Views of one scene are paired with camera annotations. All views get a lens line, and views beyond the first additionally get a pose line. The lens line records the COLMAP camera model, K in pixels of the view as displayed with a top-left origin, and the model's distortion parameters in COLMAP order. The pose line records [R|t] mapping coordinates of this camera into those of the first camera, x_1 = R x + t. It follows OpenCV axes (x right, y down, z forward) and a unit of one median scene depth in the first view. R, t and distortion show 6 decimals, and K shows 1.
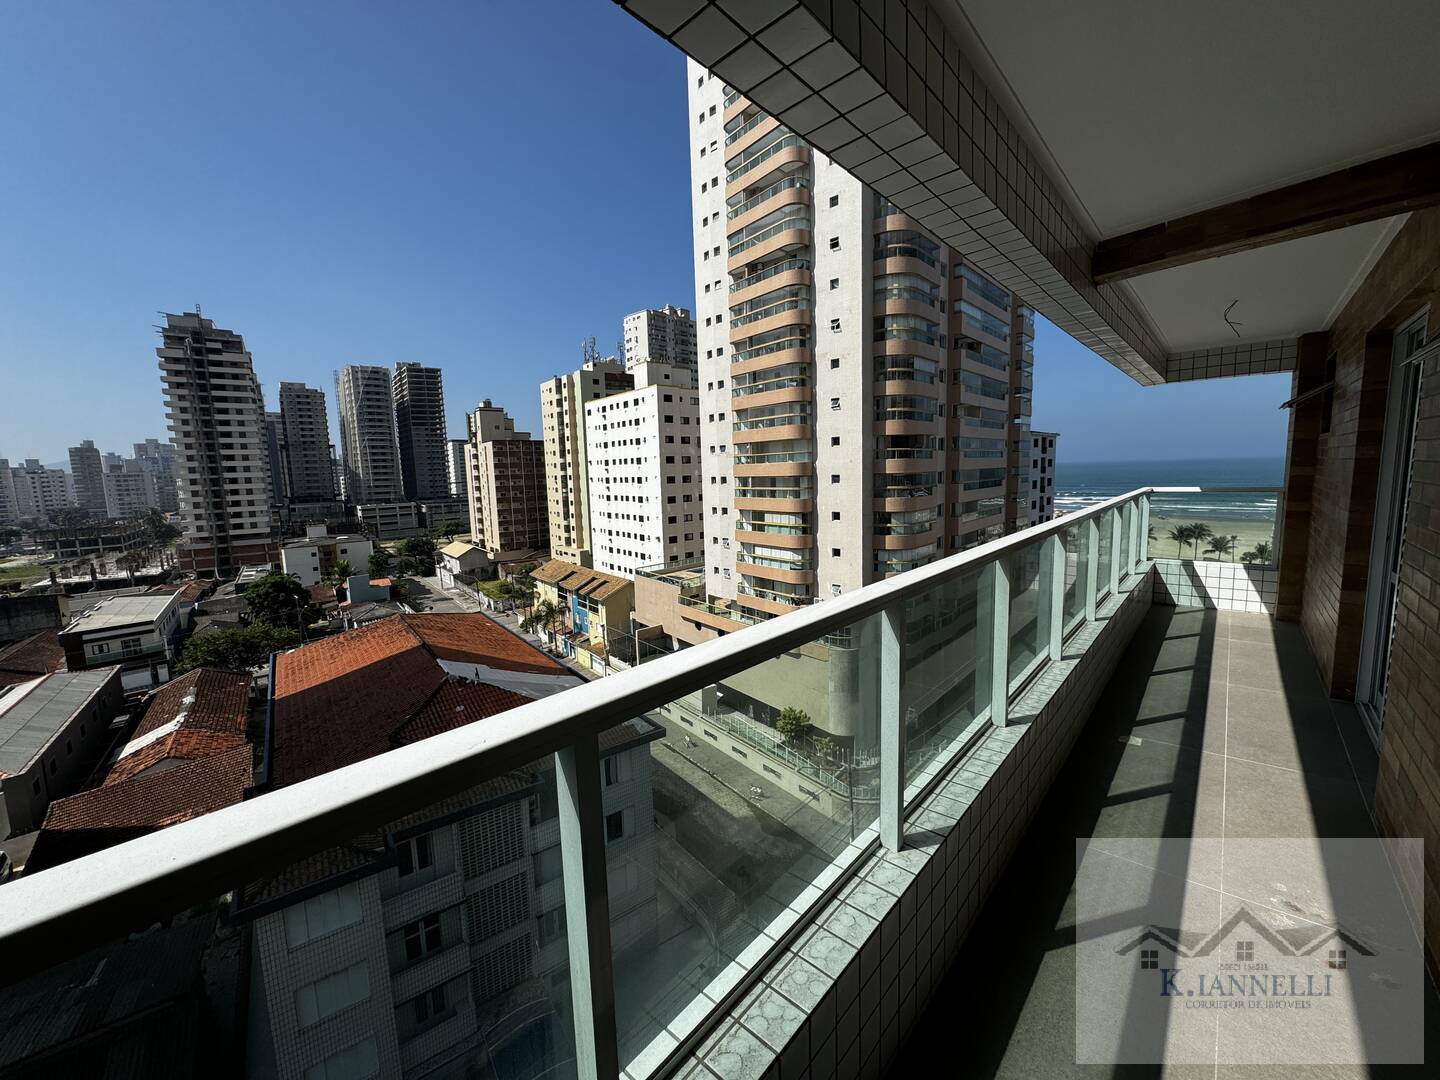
lens RADIAL K [[573.2, 0, 719.0], [0, 573.2, 538.6], [0, 0, 1]] dist [-0.003091, 0.000533]
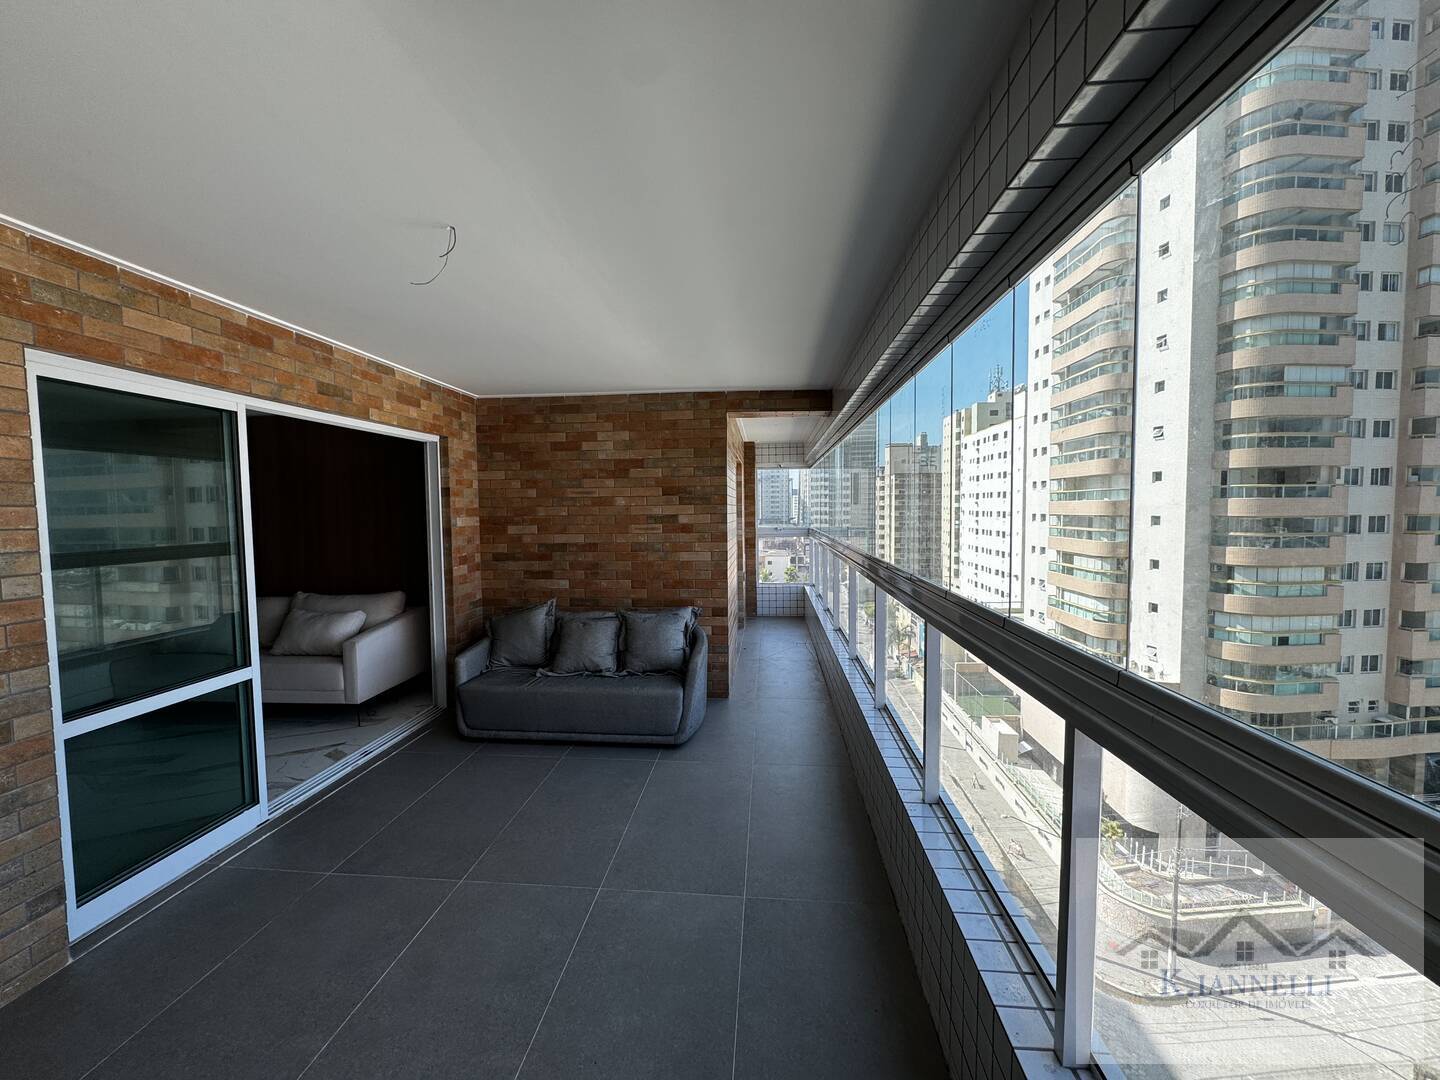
lens RADIAL K [[573.2, 0, 719.0], [0, 573.2, 538.6], [0, 0, 1]] dist [-0.003091, 0.000533]
pose [[0.735779, 0.058447, -0.674695, 0.274407], [-0.092723, 0.995581, -0.014873, -0.004755], [0.670844, 0.073503, 0.737947, -0.049764]]
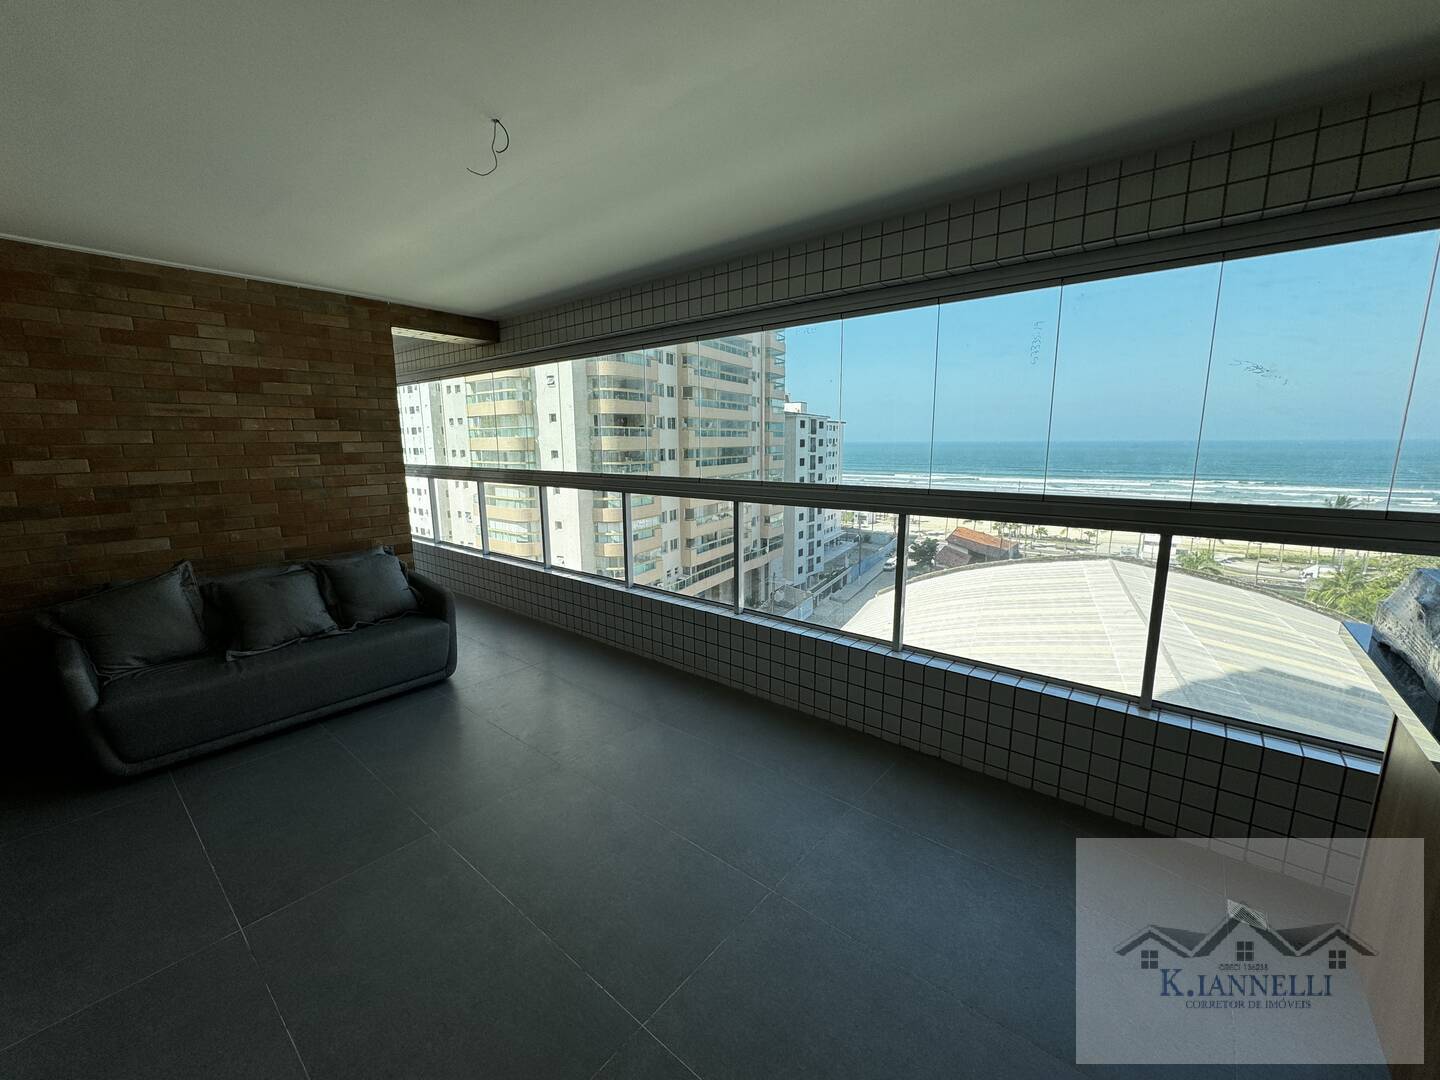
lens RADIAL K [[573.2, 0, 719.0], [0, 573.2, 538.6], [0, 0, 1]] dist [-0.003091, 0.000533]
pose [[0.974713, -0.014379, 0.222999, 0.236082], [0.003979, 0.998886, 0.047016, 0.000763], [-0.223426, -0.044939, 0.973684, -0.076784]]
